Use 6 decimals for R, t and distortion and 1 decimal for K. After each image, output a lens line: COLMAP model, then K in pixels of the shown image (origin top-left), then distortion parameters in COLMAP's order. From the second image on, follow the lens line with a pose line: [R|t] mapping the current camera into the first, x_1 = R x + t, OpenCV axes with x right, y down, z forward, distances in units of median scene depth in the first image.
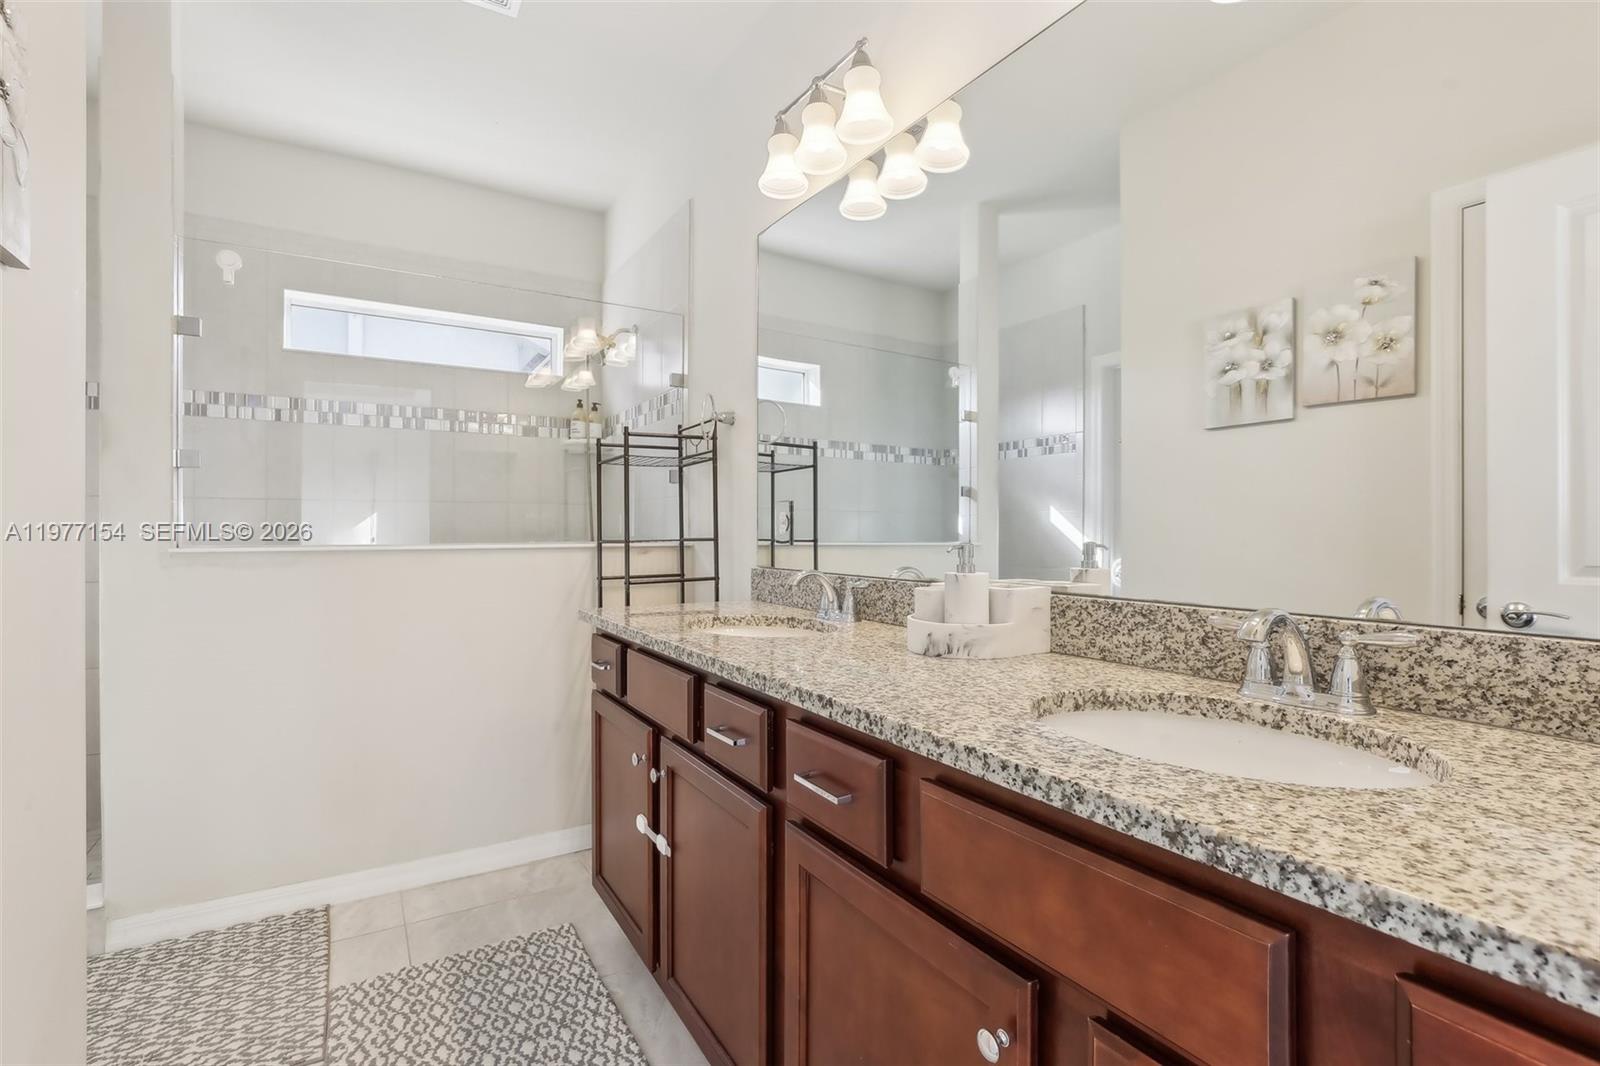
lens RADIAL K [[737.8, 0, 809.9], [0, 737.8, 526.6], [0, 0, 1]] dist [-0.033405, -0.000013]
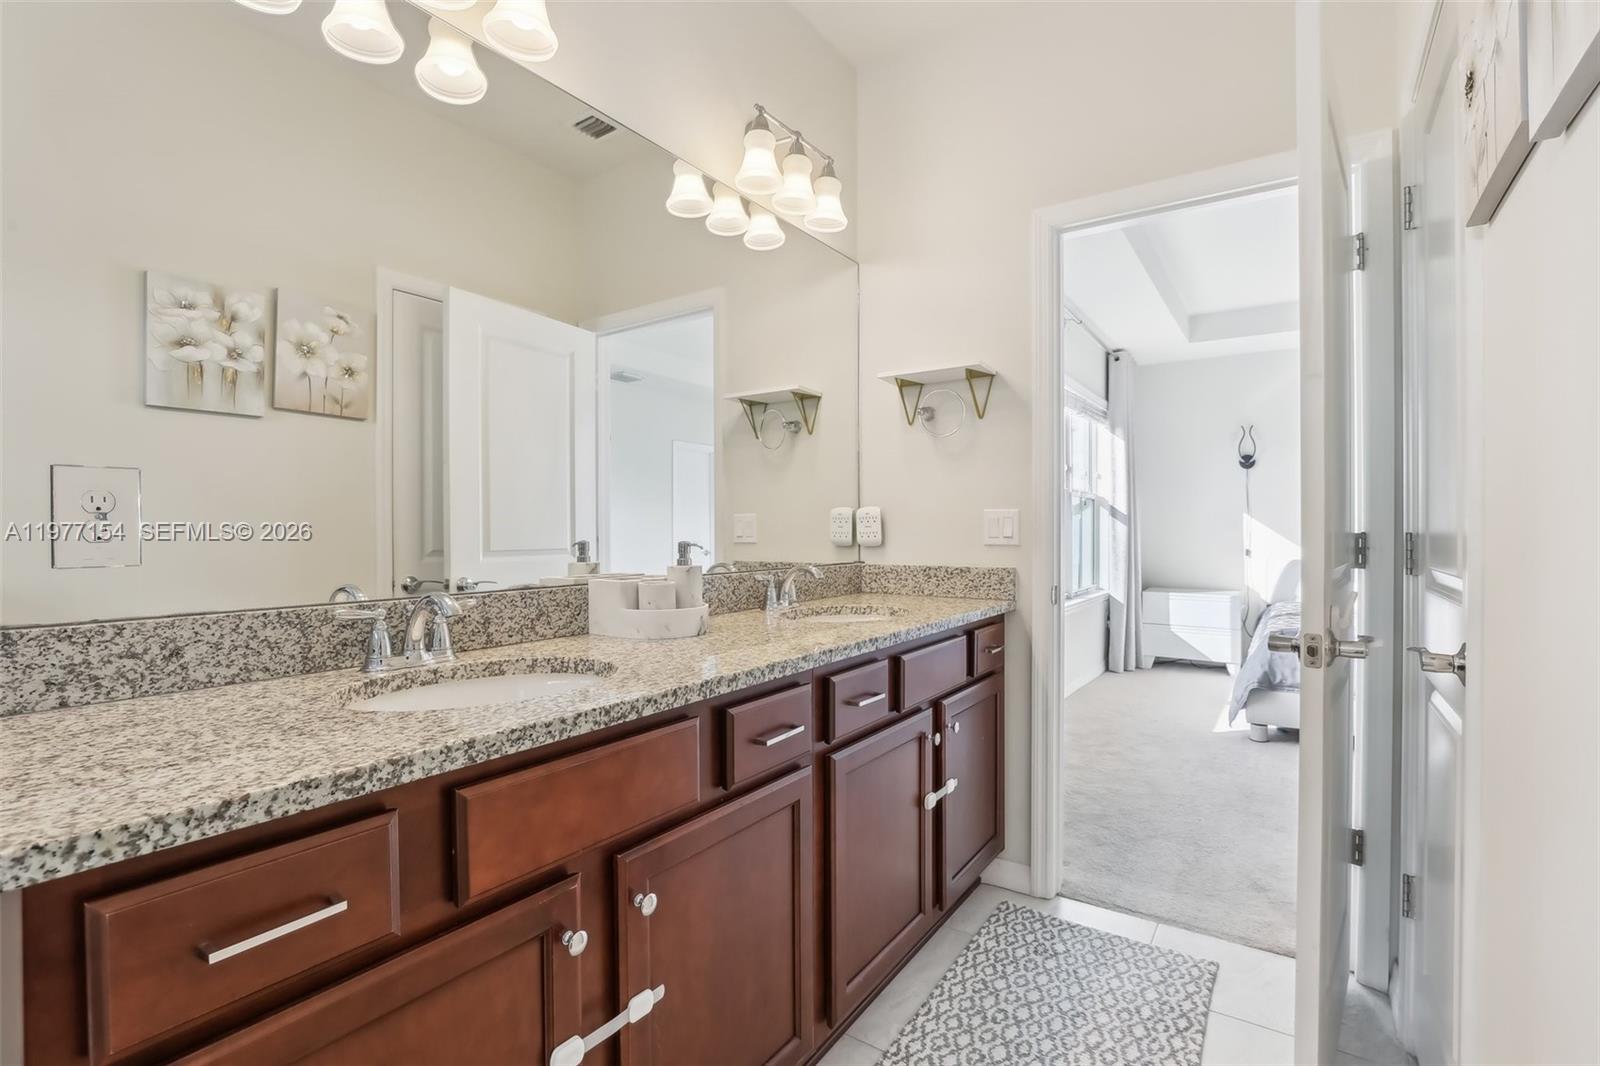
lens RADIAL K [[737.8, 0, 809.9], [0, 737.8, 526.6], [0, 0, 1]] dist [-0.033405, -0.000013]
pose [[-0.423501, -0.002716, 0.905892, -0.606801], [-0.011277, 0.999934, -0.002274, -0.003224], [-0.905826, -0.011179, -0.423503, 0.796191]]
